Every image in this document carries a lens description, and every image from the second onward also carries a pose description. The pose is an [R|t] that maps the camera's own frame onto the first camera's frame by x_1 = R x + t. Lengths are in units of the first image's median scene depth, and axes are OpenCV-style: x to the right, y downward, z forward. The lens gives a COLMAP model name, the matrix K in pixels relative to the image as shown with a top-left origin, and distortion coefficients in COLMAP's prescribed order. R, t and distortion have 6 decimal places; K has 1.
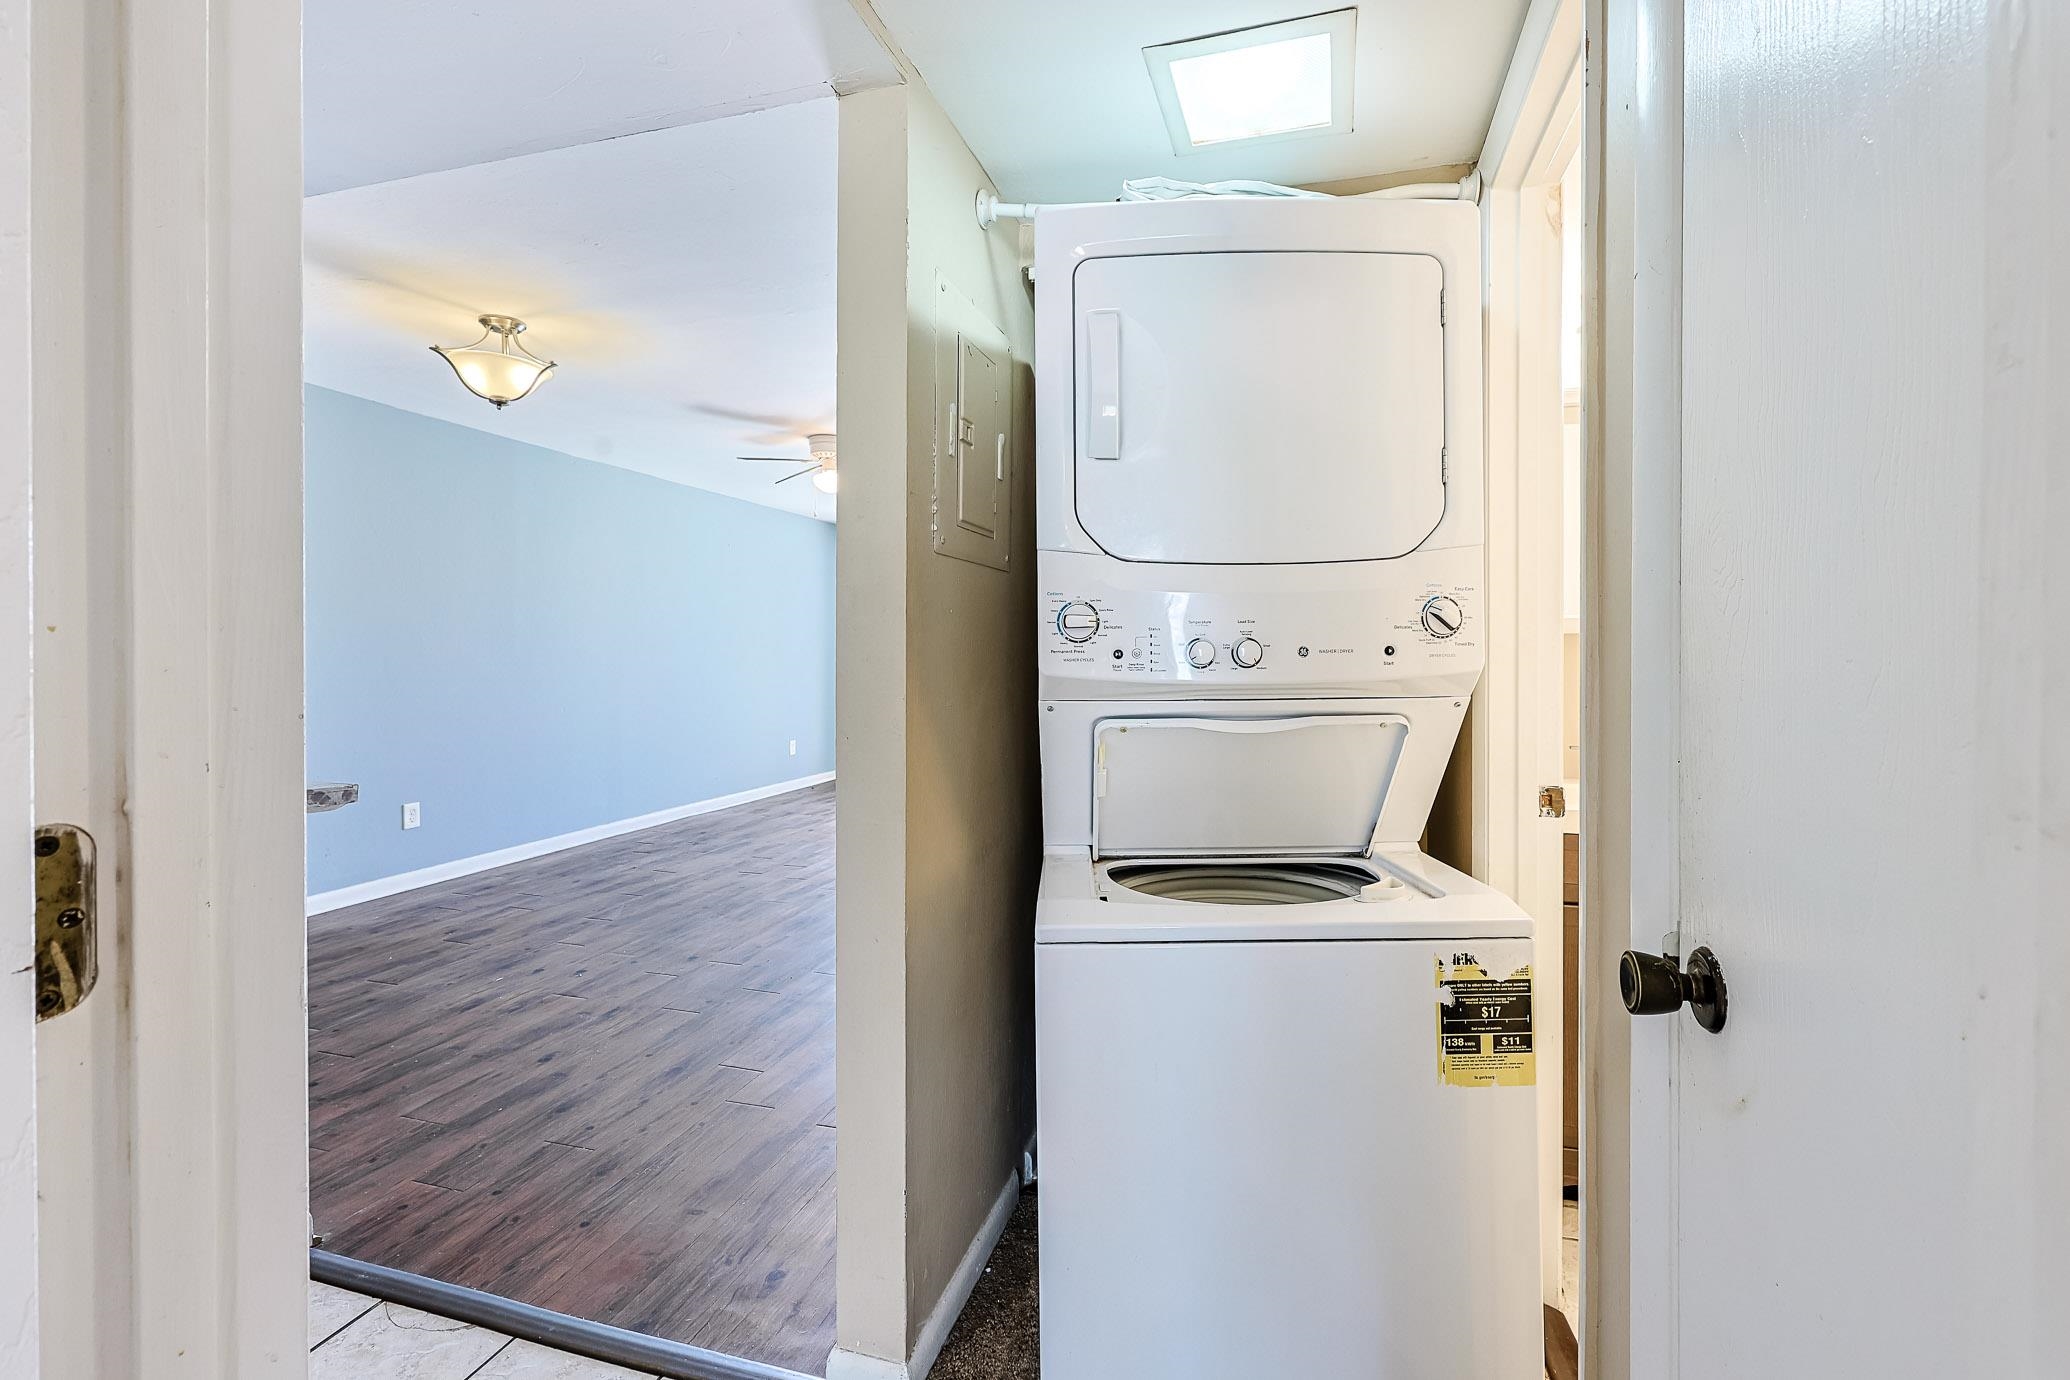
lens RADIAL K [[898.2, 0, 1069.8], [0, 898.2, 659.5], [0, 0, 1]] dist [-0.000863, 0.000837]
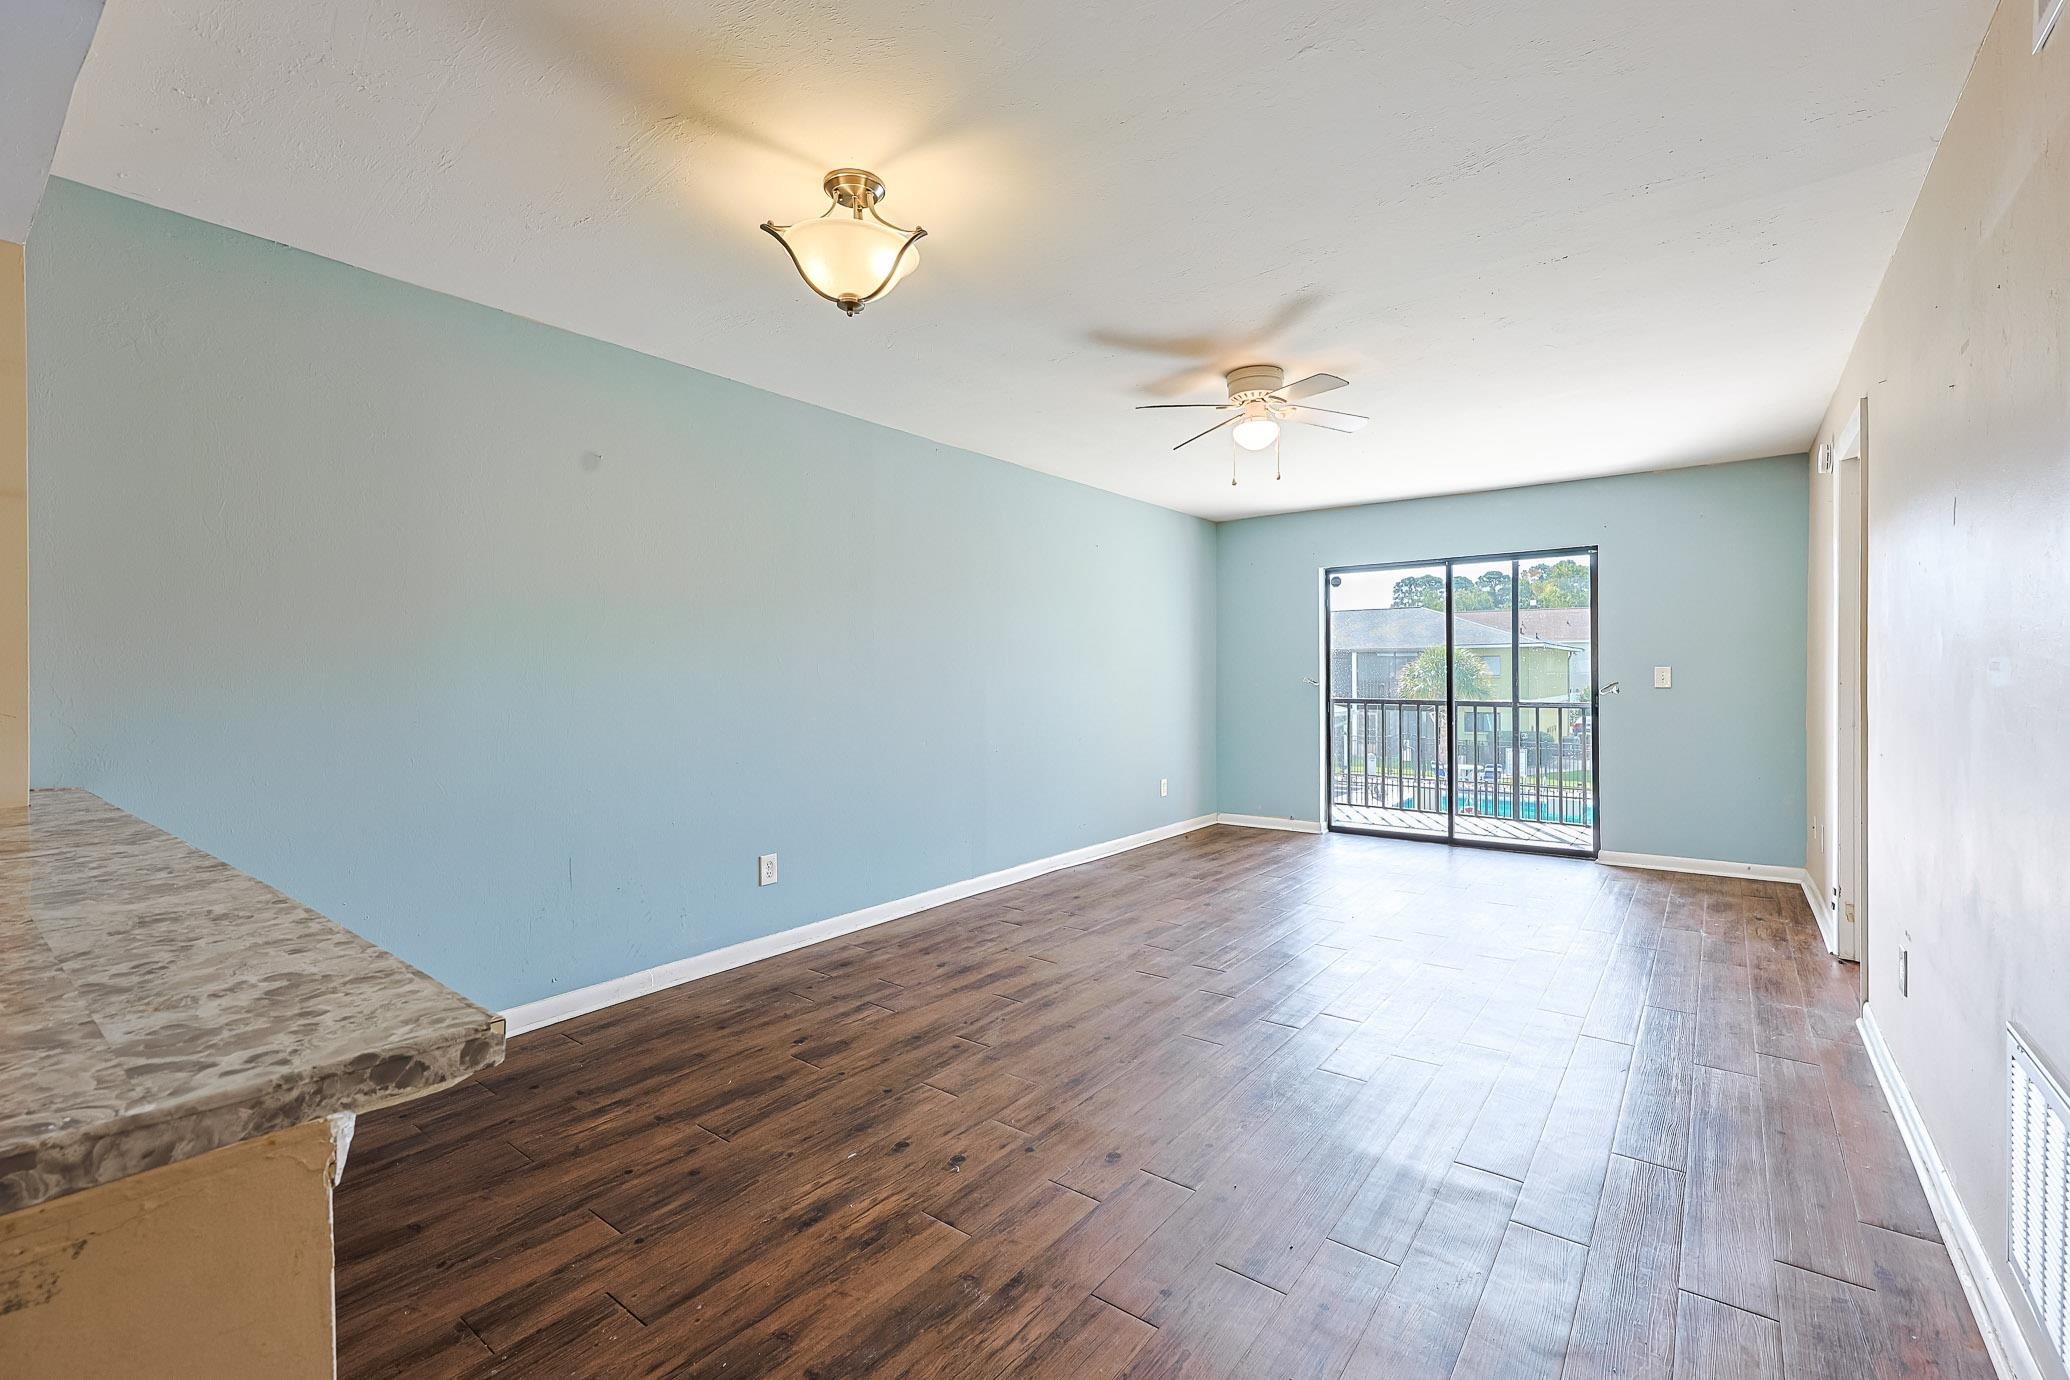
lens RADIAL K [[898.2, 0, 1037.0], [0, 898.2, 680.9], [0, 0, 1]] dist [-0.000863, 0.000837]
pose [[0.928621, -0.000600, -0.371028, -0.254055], [0.000730, 1.000000, 0.000210, -0.003649], [0.371028, -0.000466, 0.928622, 0.423903]]
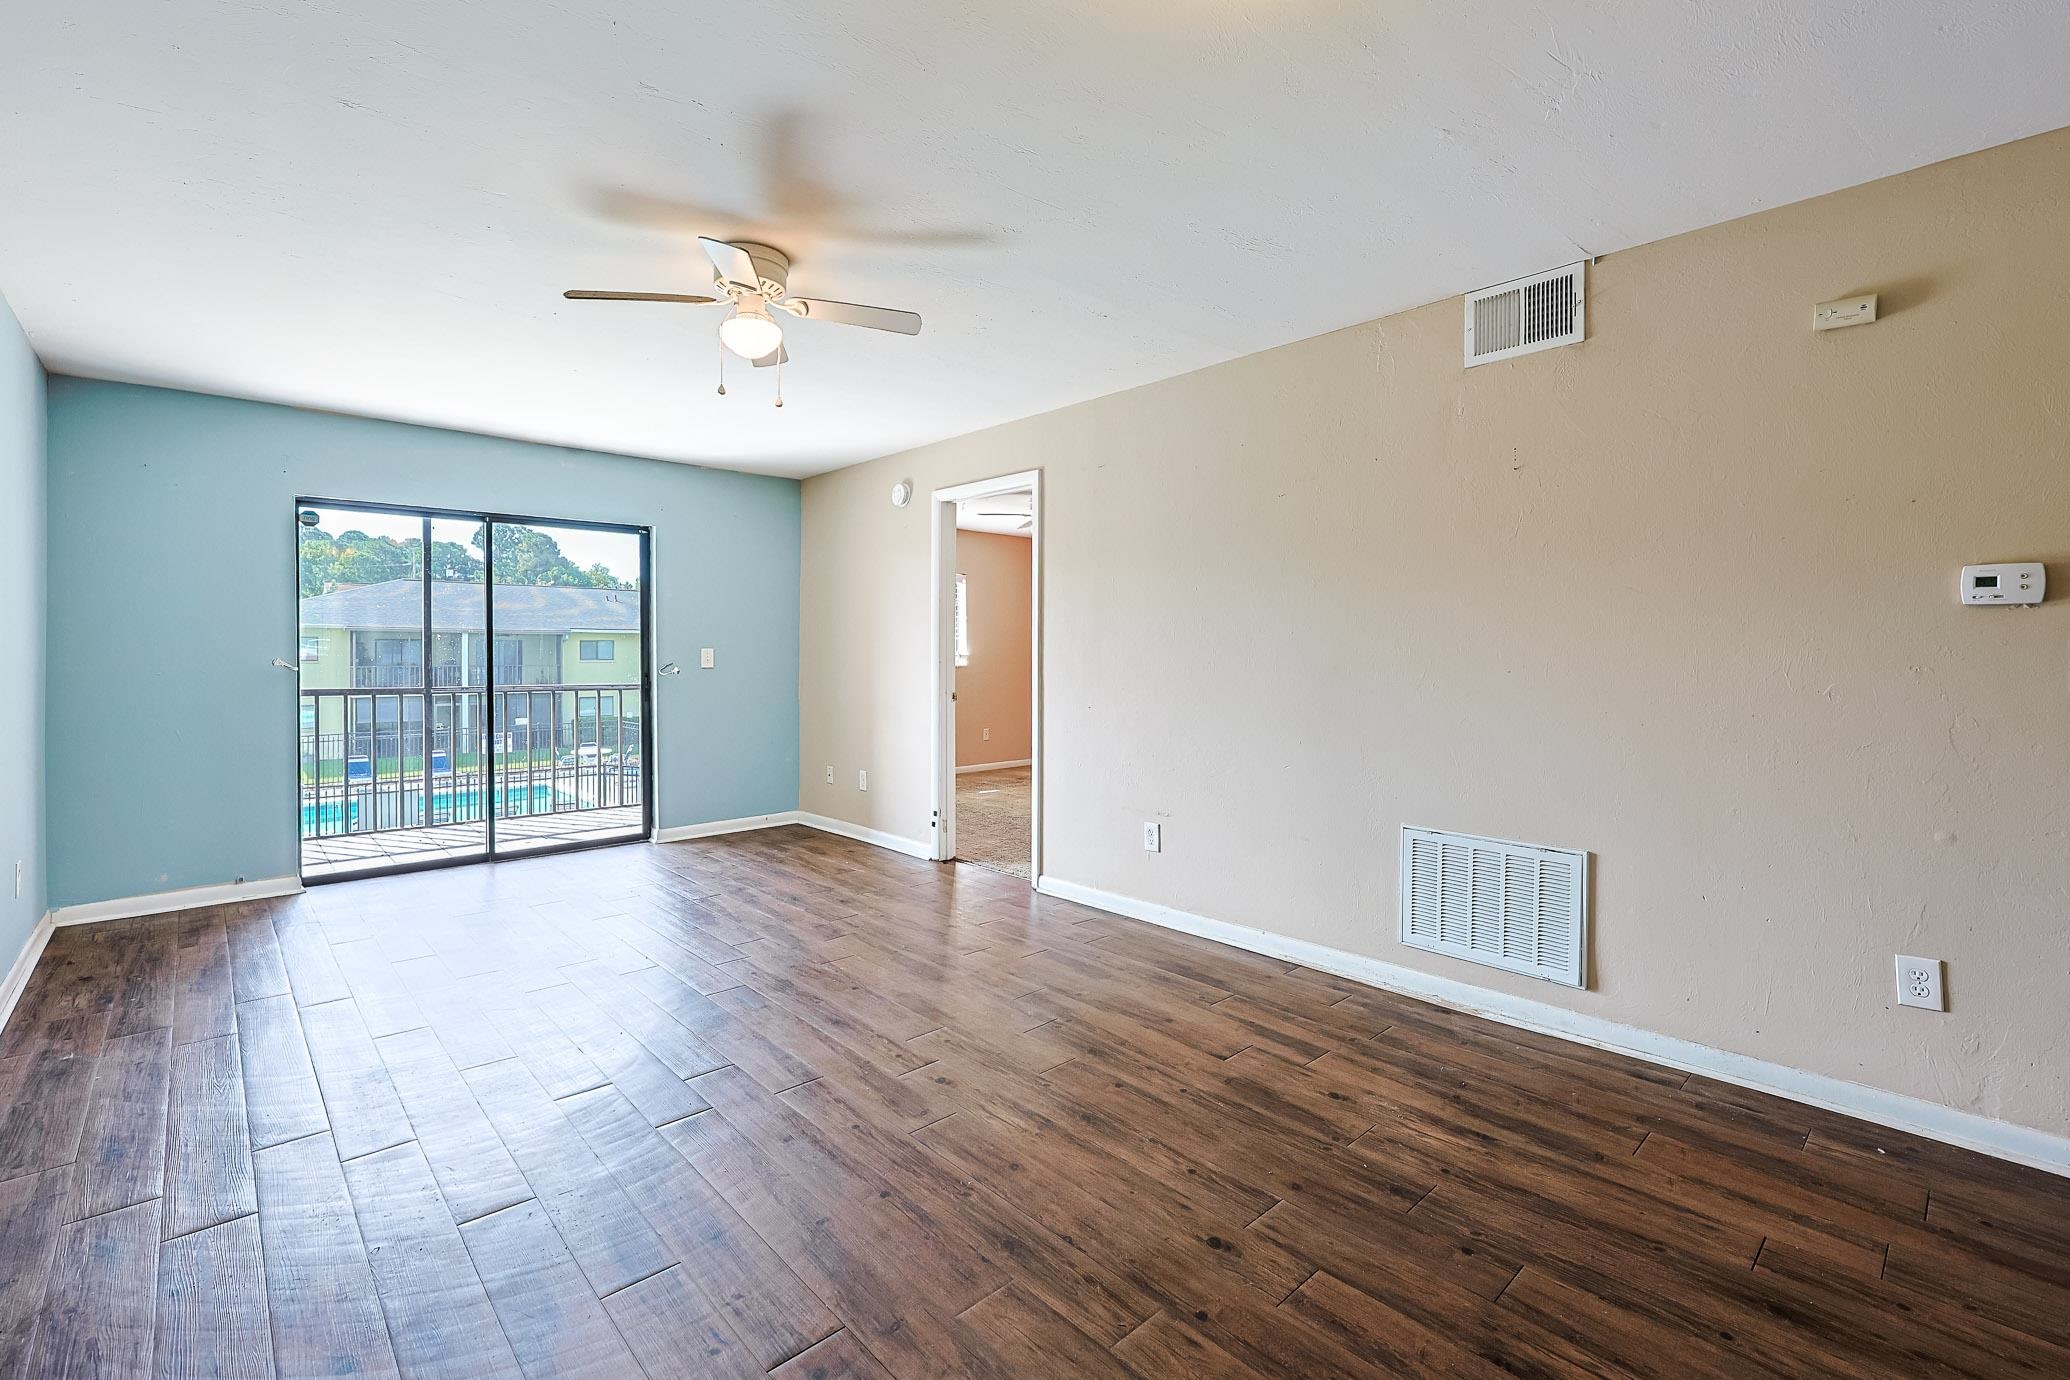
lens RADIAL K [[898.2, 0, 1035.6], [0, 898.2, 662.0], [0, 0, 1]] dist [-0.000863, 0.000837]
pose [[0.515744, -0.006911, 0.856715, -0.987631], [0.005785, 0.999973, 0.004584, -0.005605], [-0.856723, 0.002592, 0.515770, 0.887514]]
